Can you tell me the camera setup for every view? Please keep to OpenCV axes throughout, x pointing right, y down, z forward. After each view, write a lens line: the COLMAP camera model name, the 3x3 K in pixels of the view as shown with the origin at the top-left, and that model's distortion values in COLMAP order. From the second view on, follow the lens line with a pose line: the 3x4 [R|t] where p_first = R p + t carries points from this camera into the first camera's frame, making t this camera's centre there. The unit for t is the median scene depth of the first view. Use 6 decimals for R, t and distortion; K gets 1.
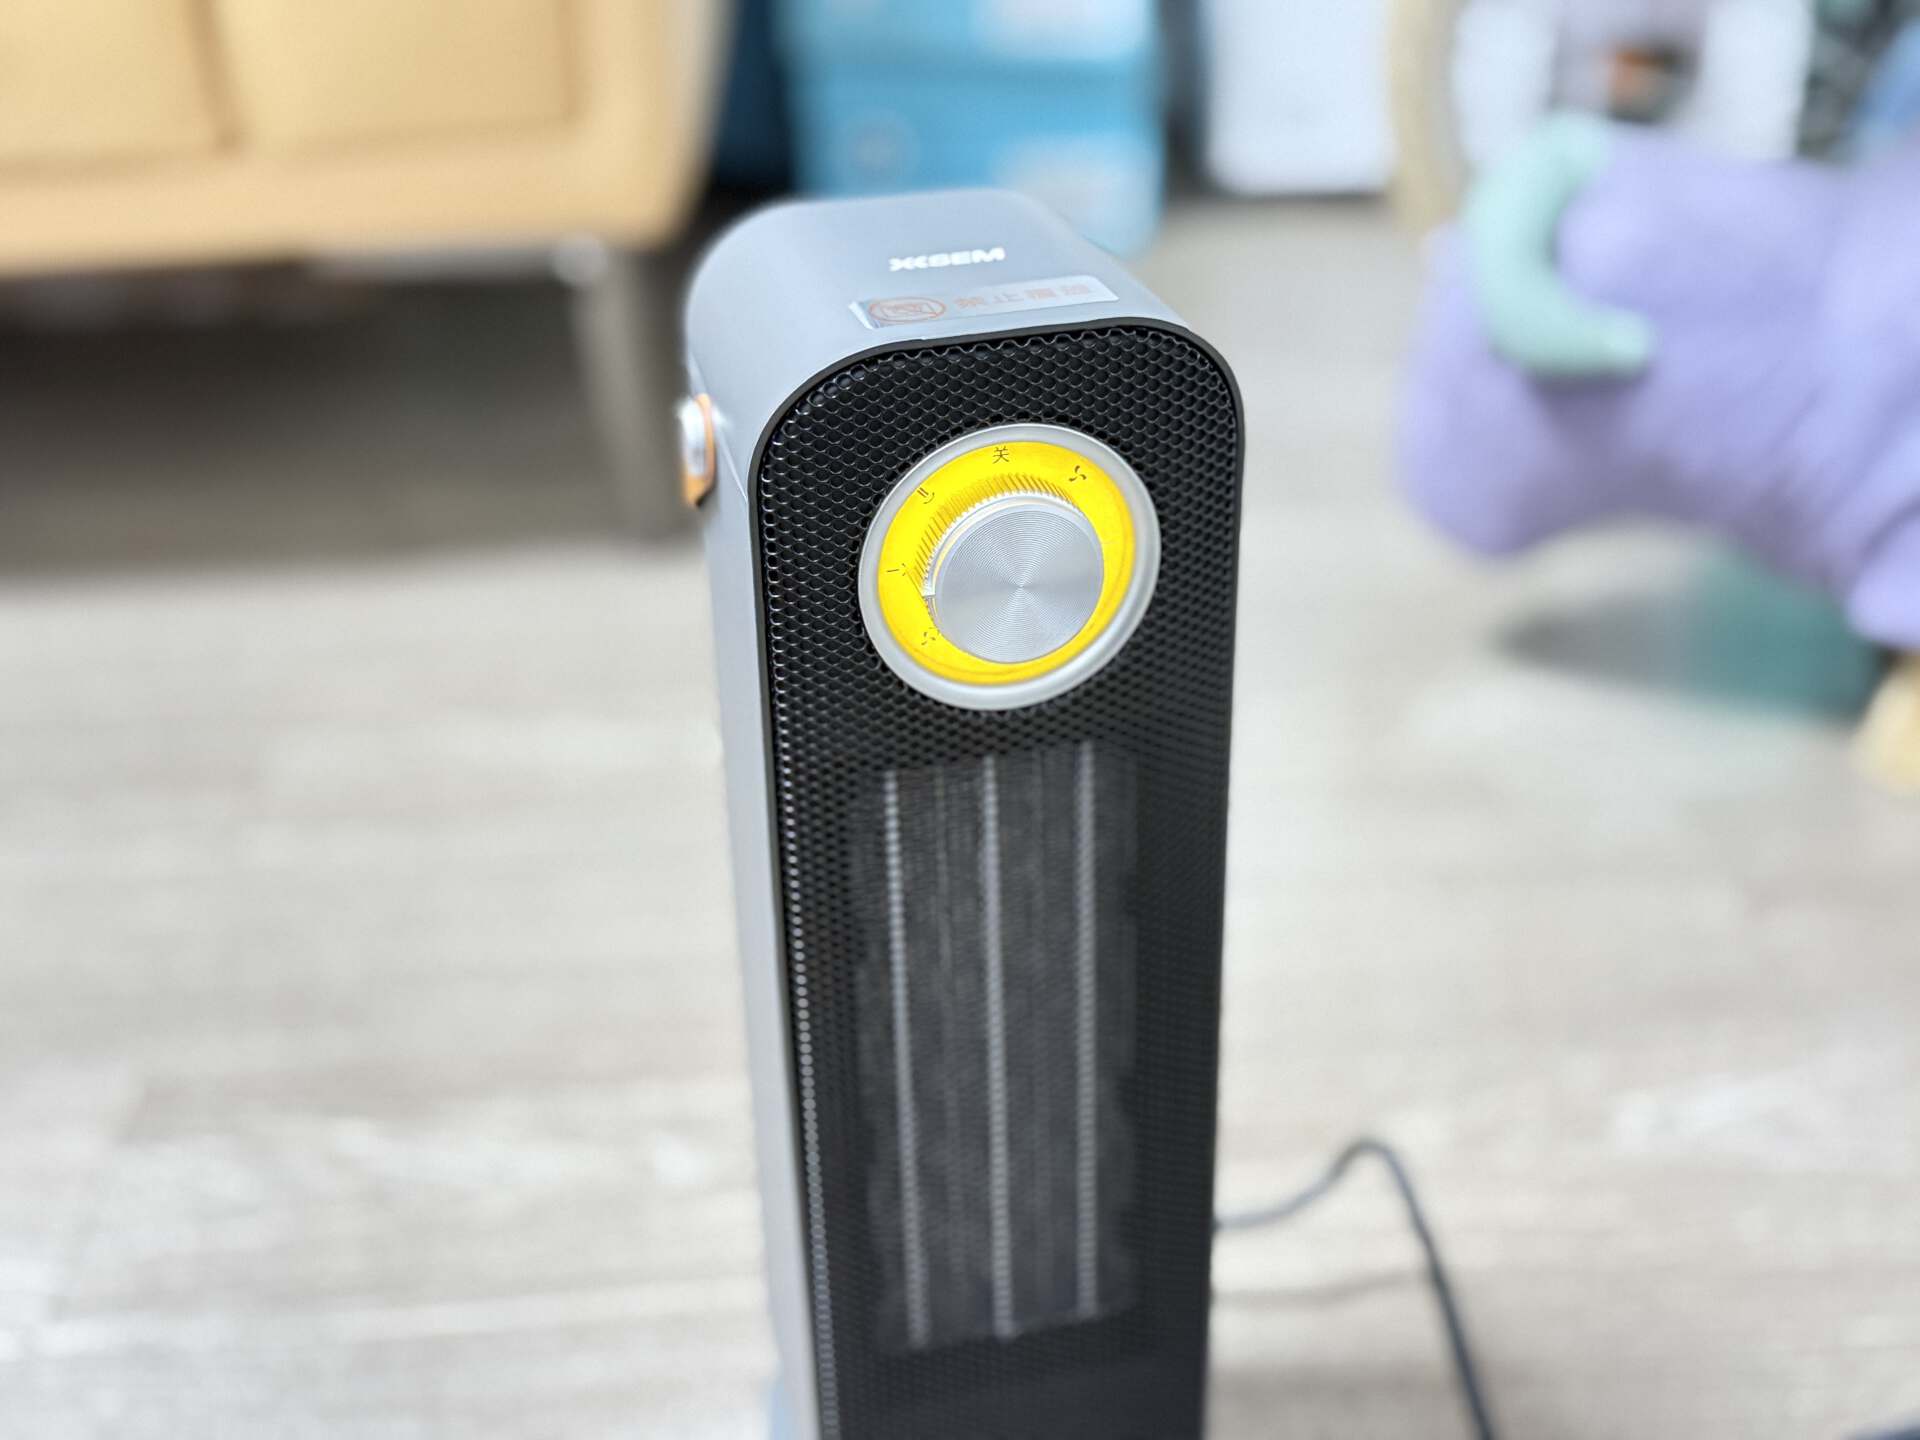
lens RADIAL K [[2327.2, 0, 965.7], [0, 2327.2, 705.6], [0, 0, 1]] dist [0.122807, 0.000000]
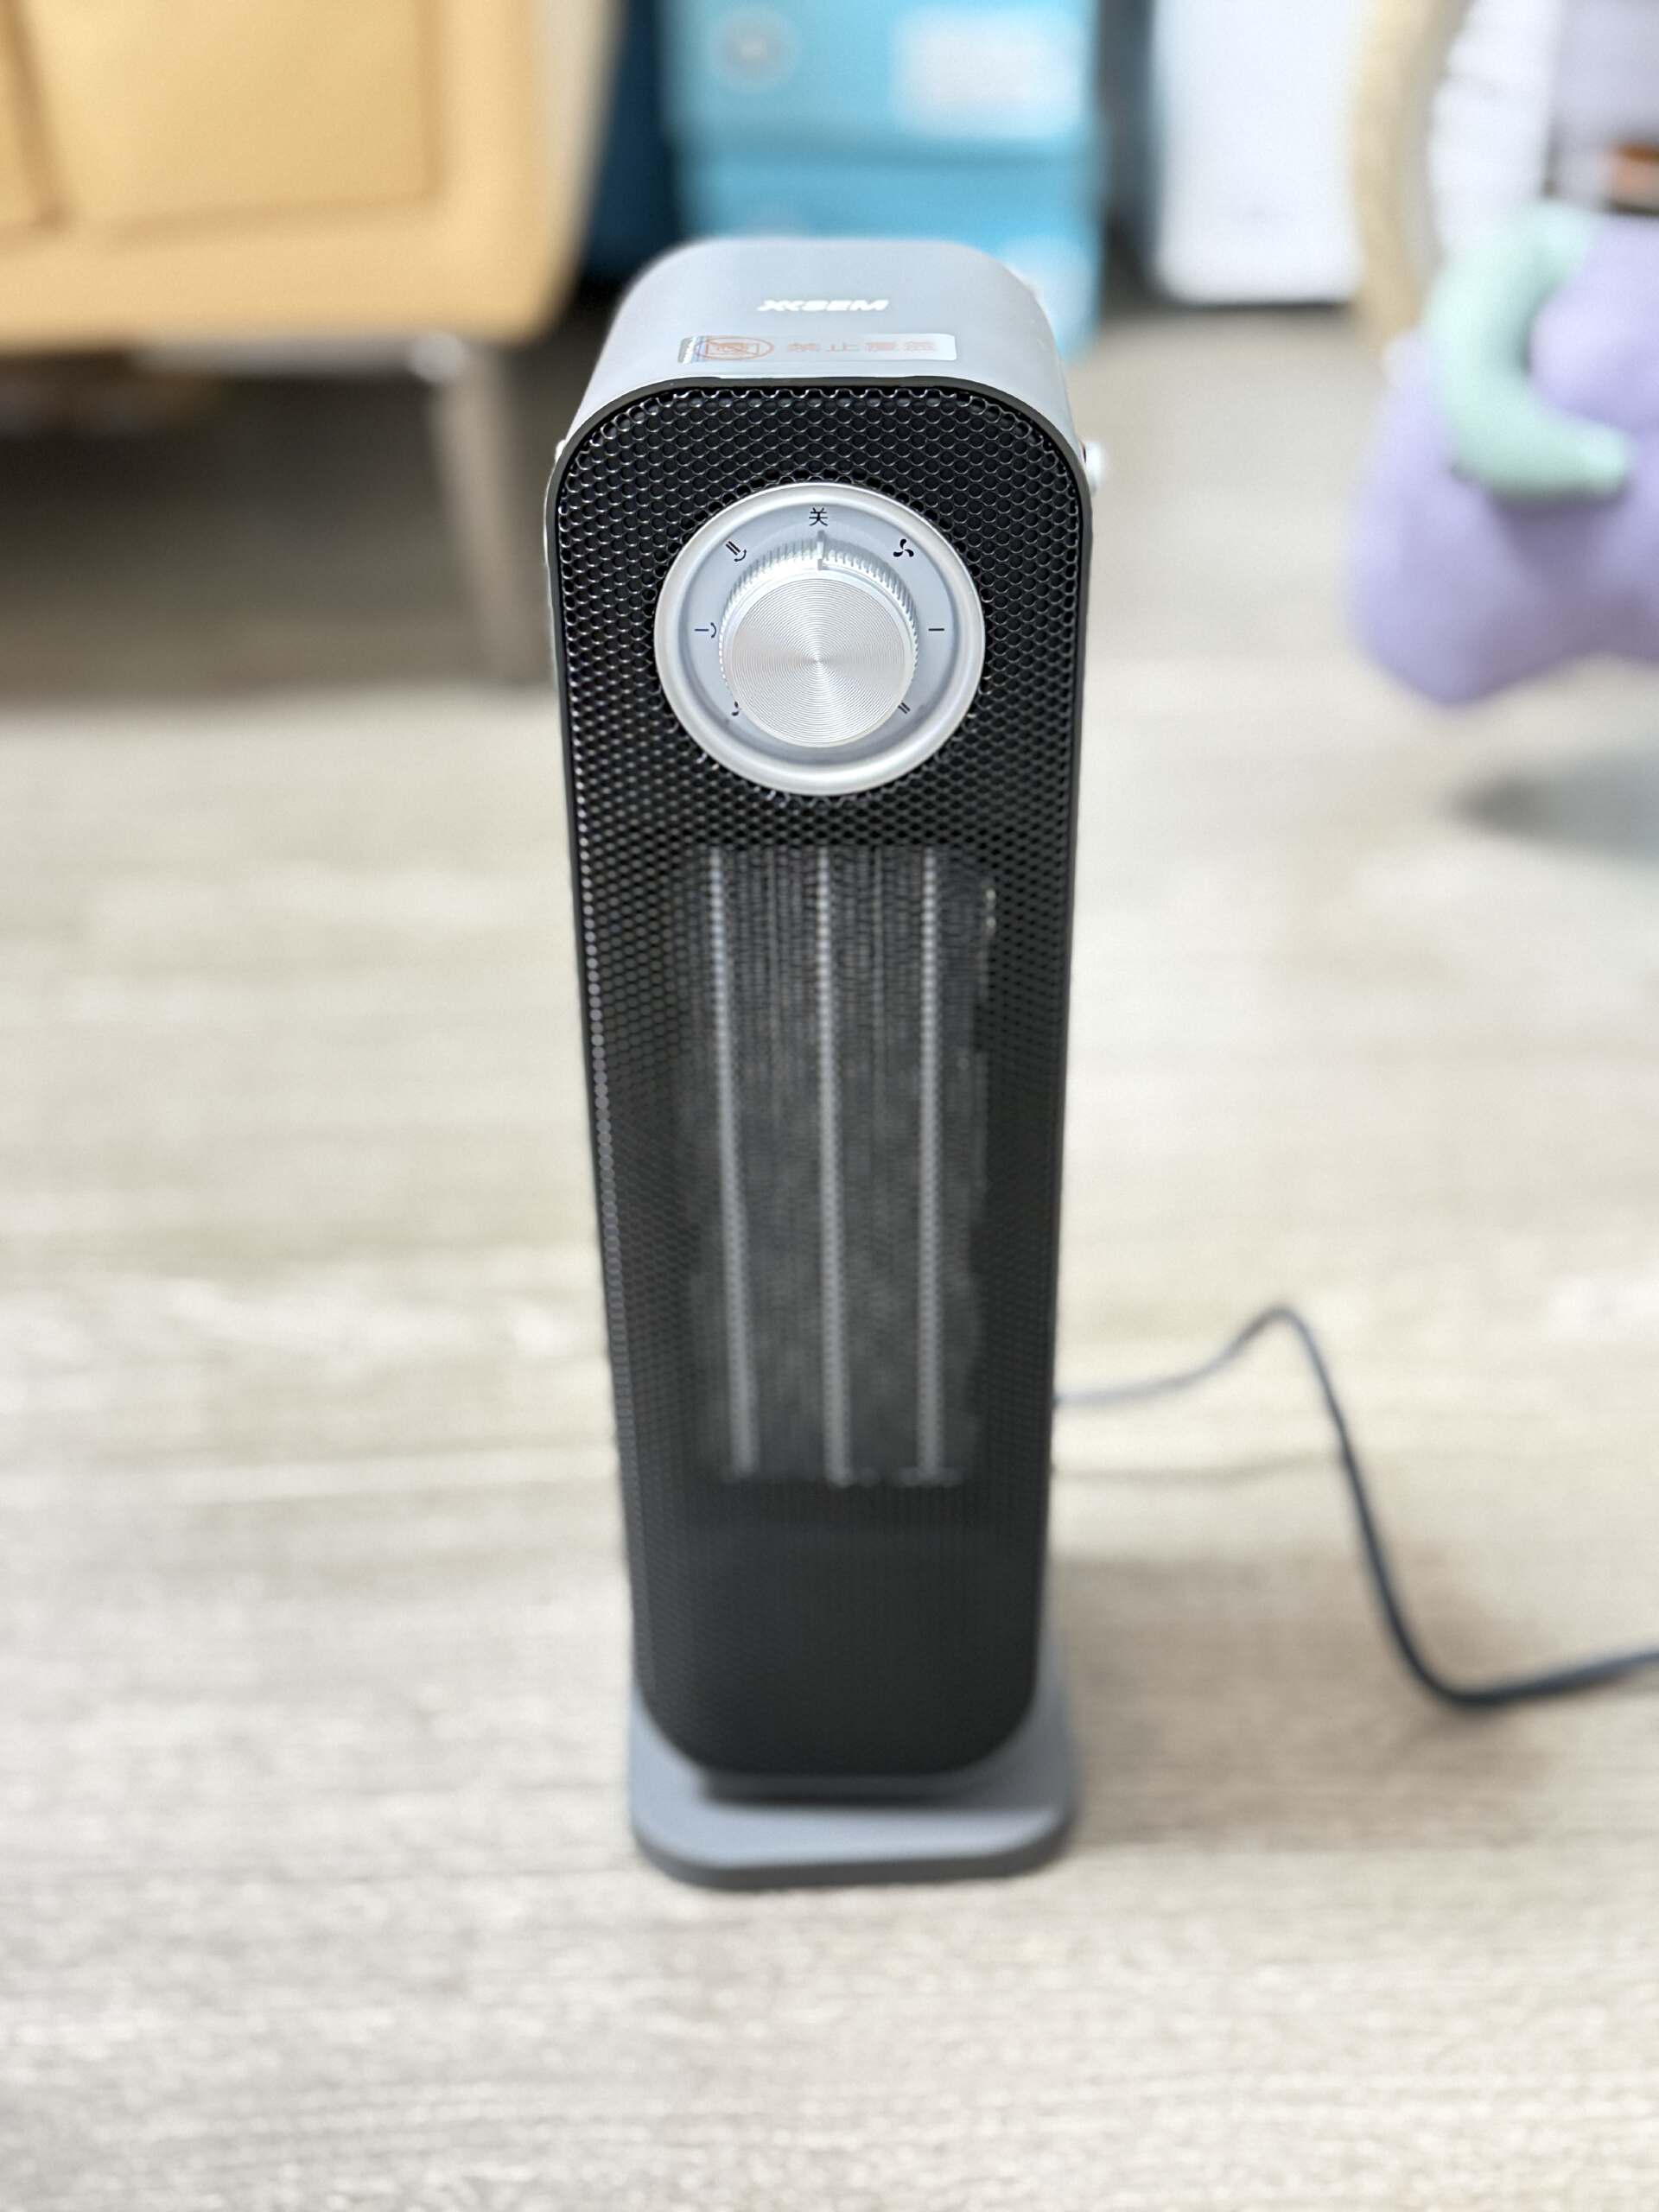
lens RADIAL K [[2681.1, 0, 818.9], [0, 2681.1, 1123.6], [0, 0, 1]] dist [0.122807, 0.000000]
pose [[0.957061, 0.158730, -0.242569, 0.315697], [-0.141661, 0.986140, 0.086372, 0.039711], [0.252917, -0.048301, 0.966282, -0.067962]]
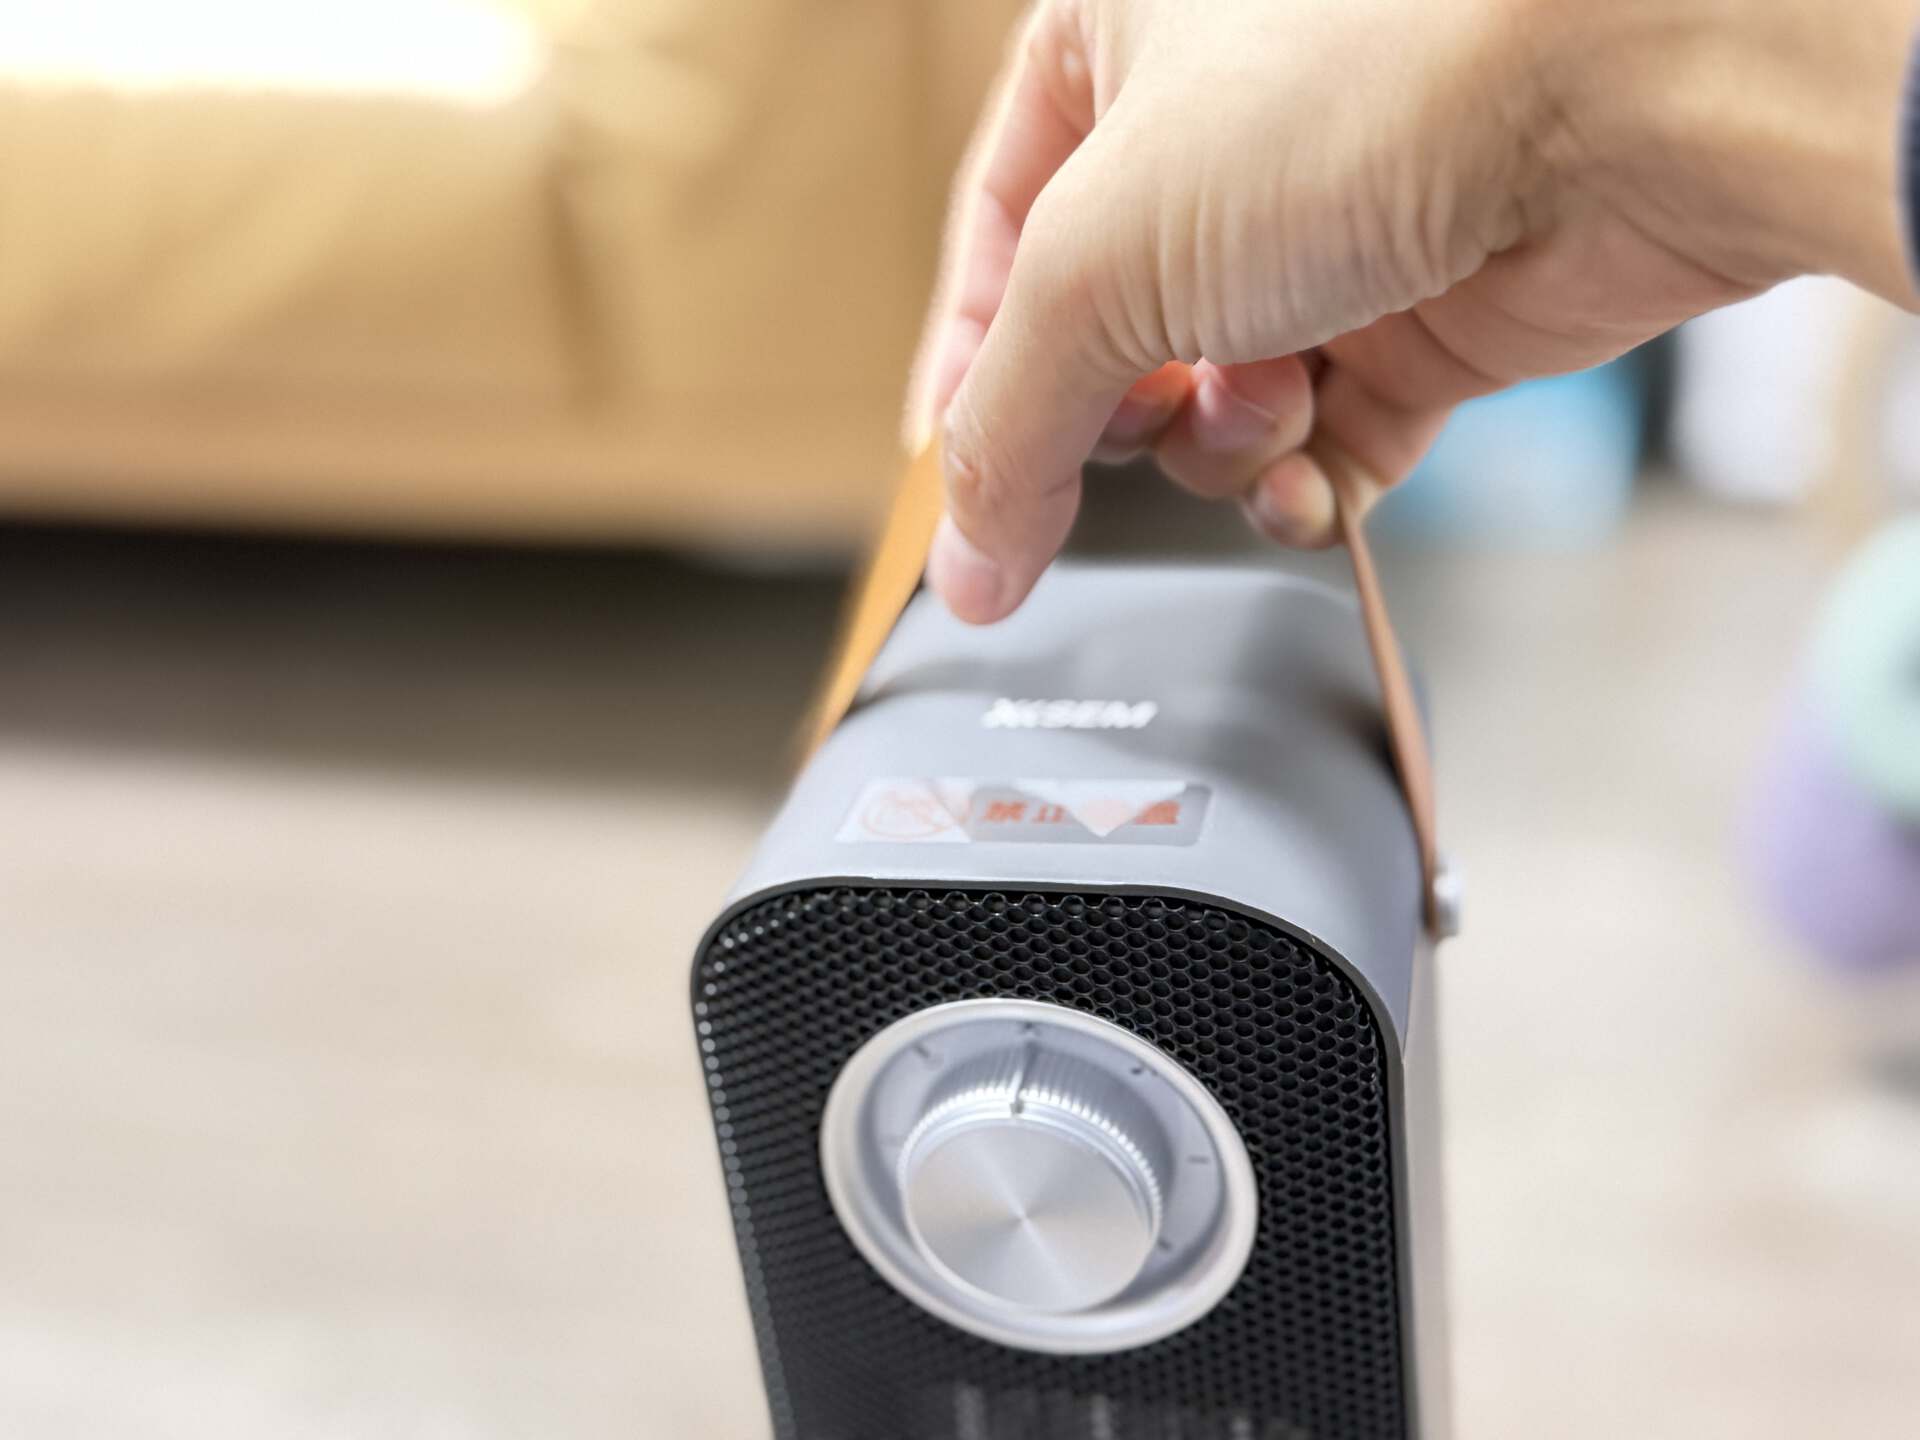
lens RADIAL K [[2327.2, 0, 957.1], [0, 2327.2, 739.4], [0, 0, 1]] dist [0.122807, 0.000000]
pose [[0.864571, 0.151592, -0.479100, 0.318845], [-0.139642, 0.988338, 0.060726, -0.230402], [0.482718, 0.014401, 0.875657, 0.362838]]
